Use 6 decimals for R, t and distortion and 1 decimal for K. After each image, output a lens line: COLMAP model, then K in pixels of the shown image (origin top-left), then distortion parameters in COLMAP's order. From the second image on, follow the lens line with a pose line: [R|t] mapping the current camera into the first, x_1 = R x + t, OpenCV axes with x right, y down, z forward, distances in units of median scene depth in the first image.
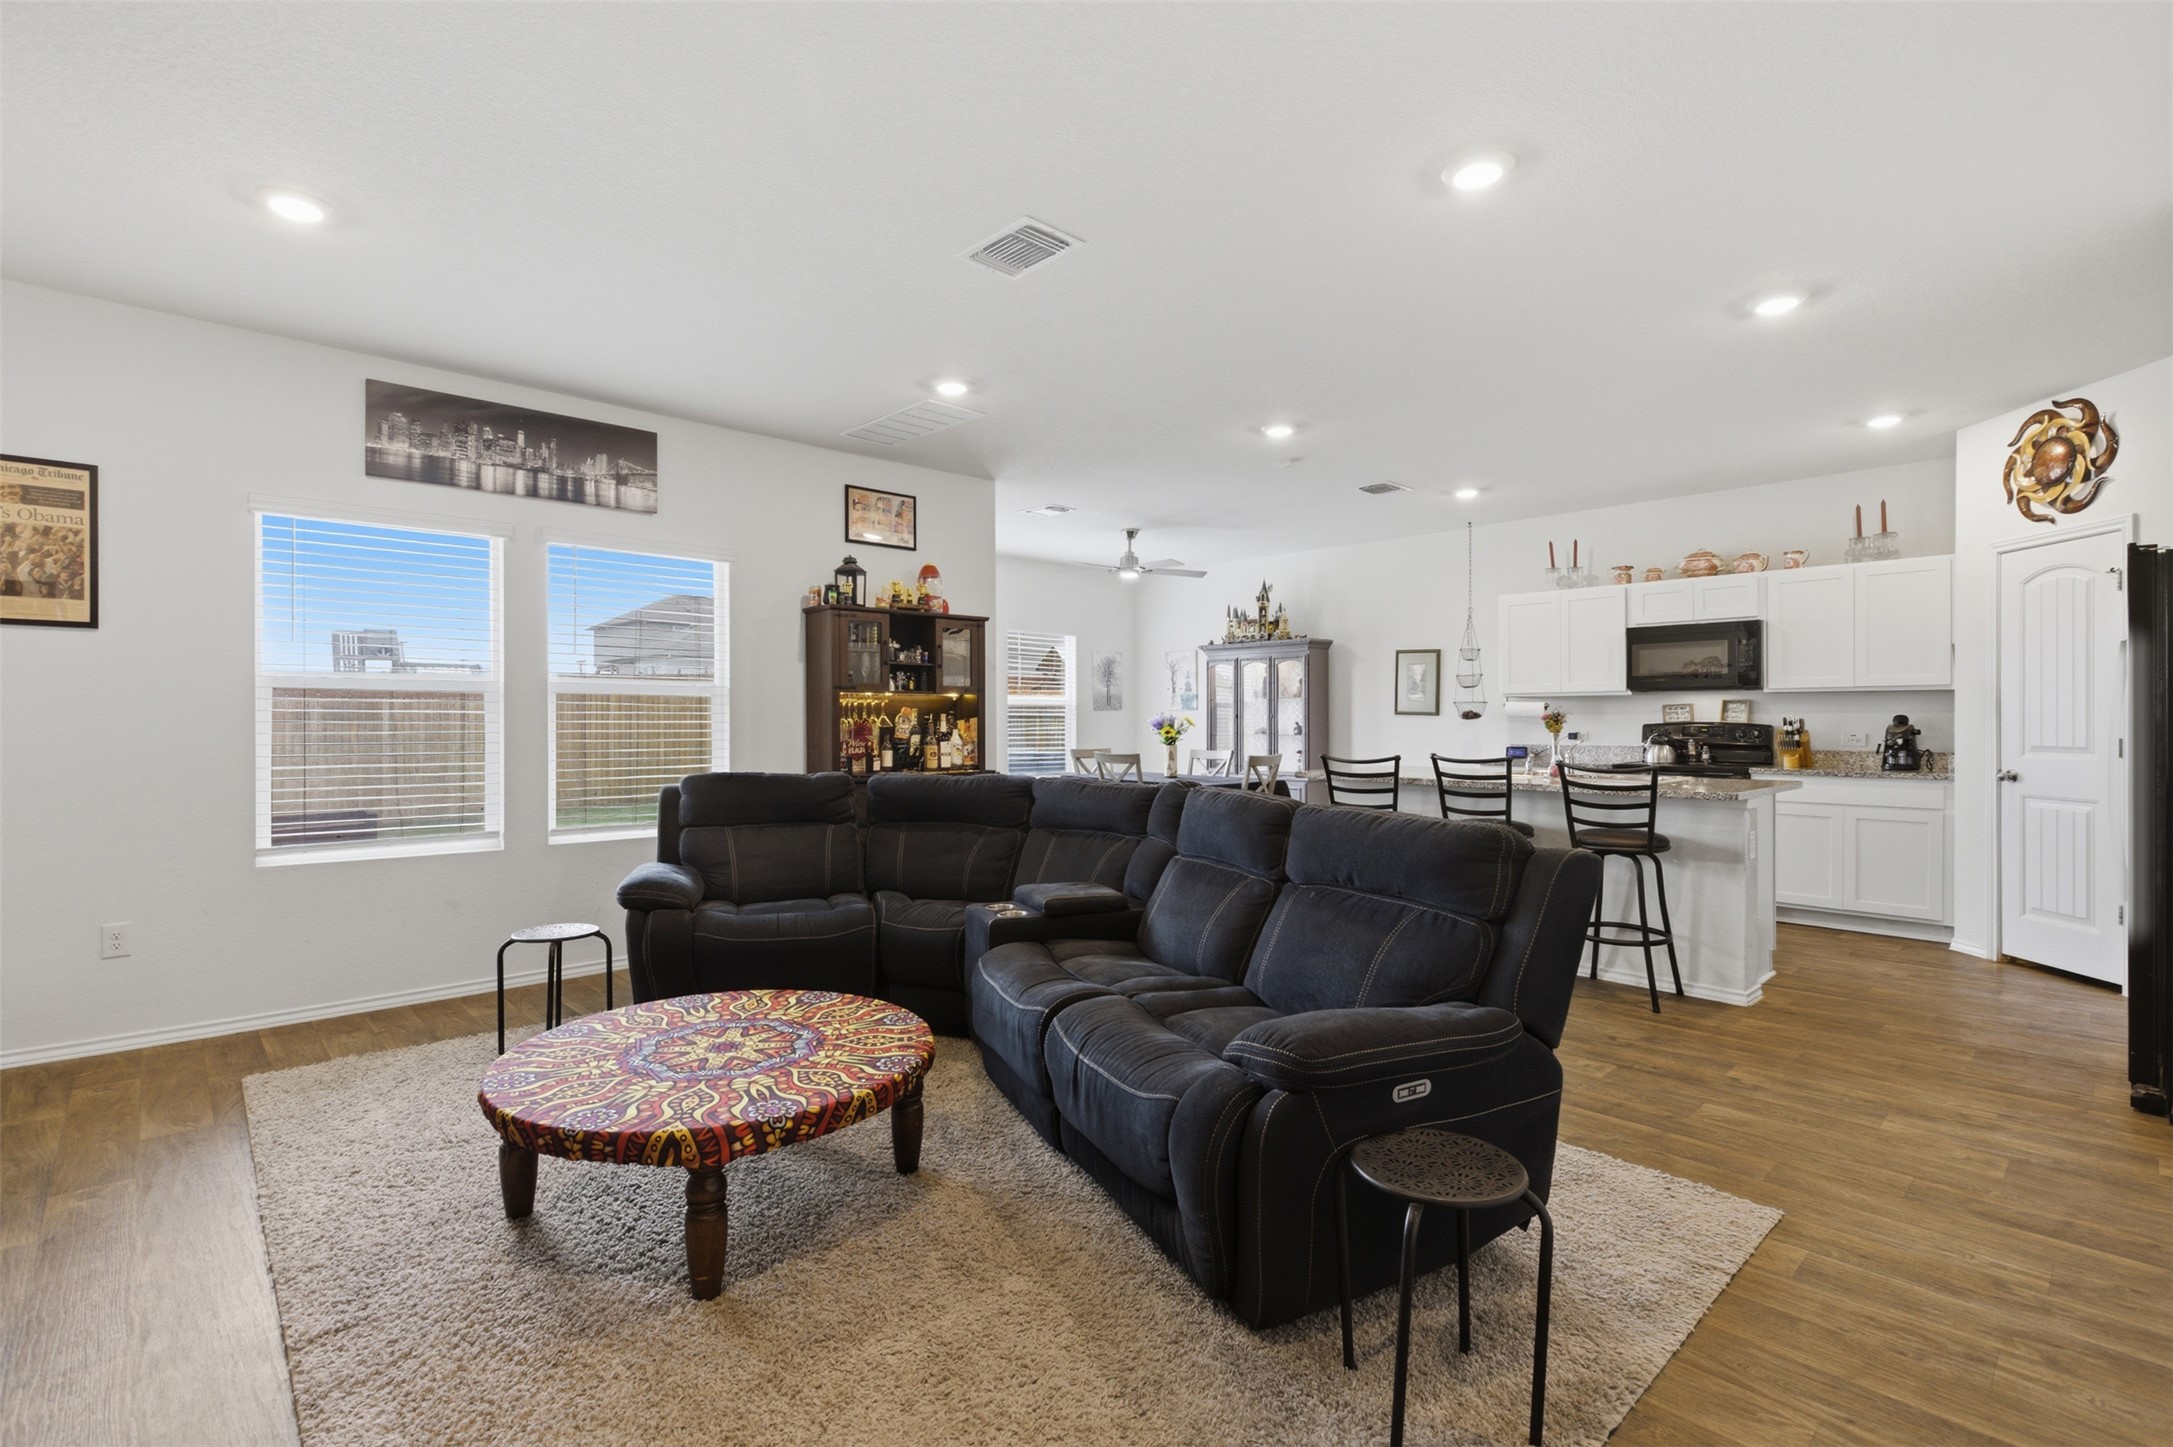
lens RADIAL K [[1005.5, 0, 1078.2], [0, 1005.5, 716.2], [0, 0, 1]] dist [0.002054, 0.000708]
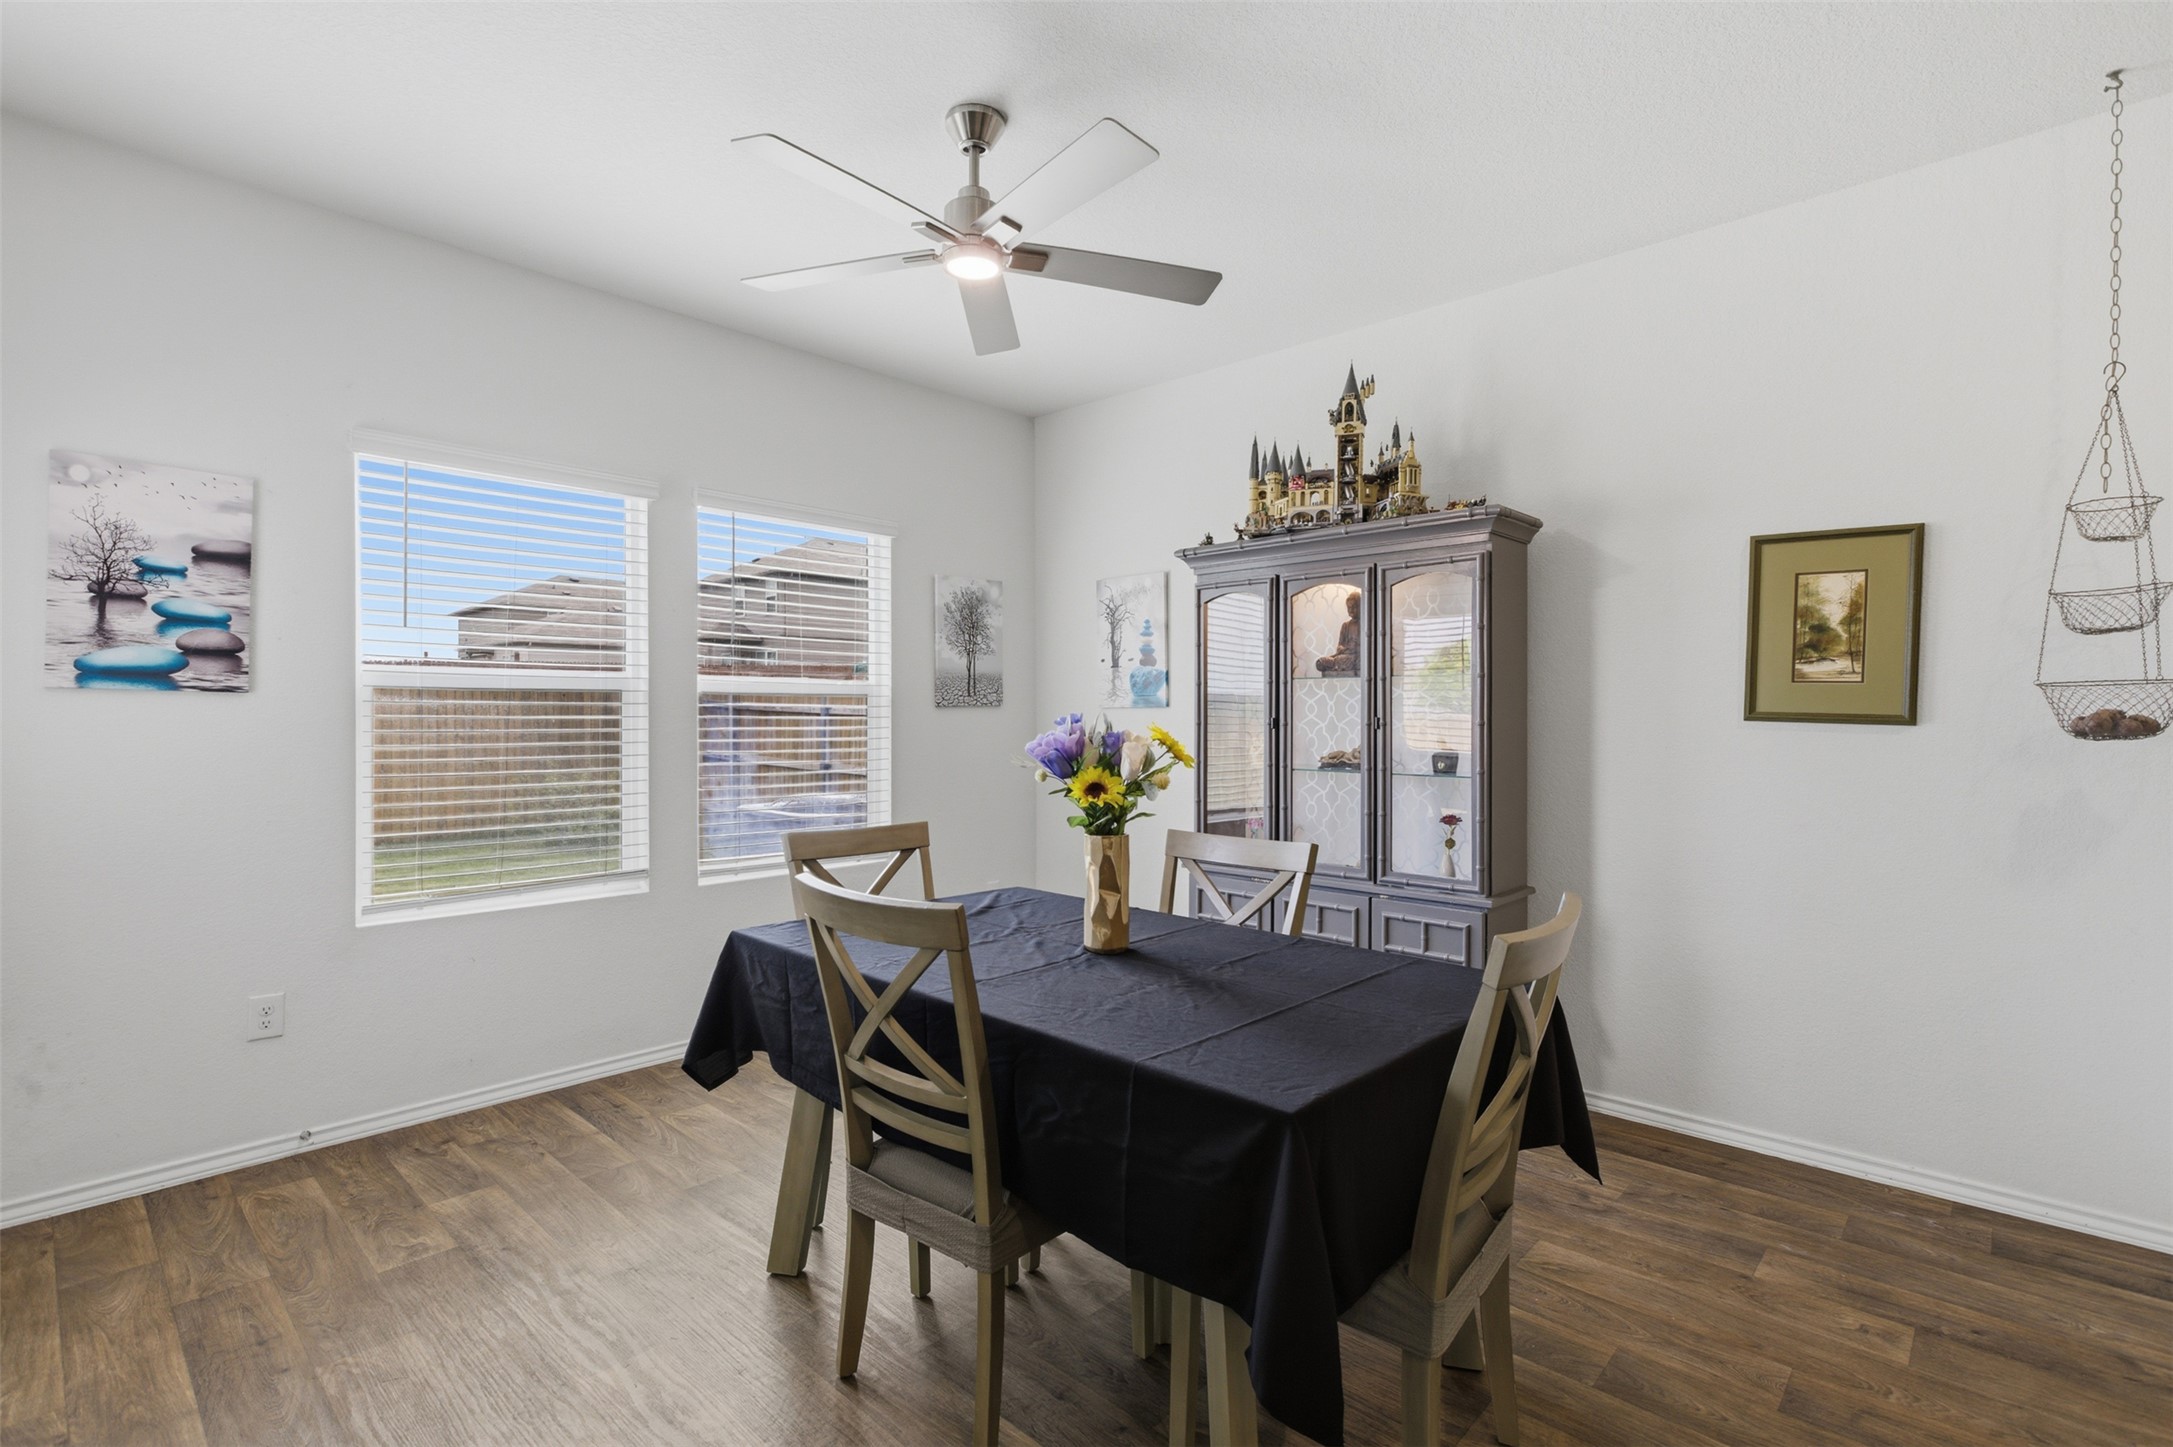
lens RADIAL K [[1007.3, 0, 1086.1], [0, 1007.3, 720.4], [0, 0, 1]] dist [-0.000883, 0.001006]
pose [[0.997639, 0.000560, 0.068681, 0.071087], [-0.000994, 0.999980, 0.006282, -0.004227], [-0.068676, -0.006335, 0.997619, 0.764291]]
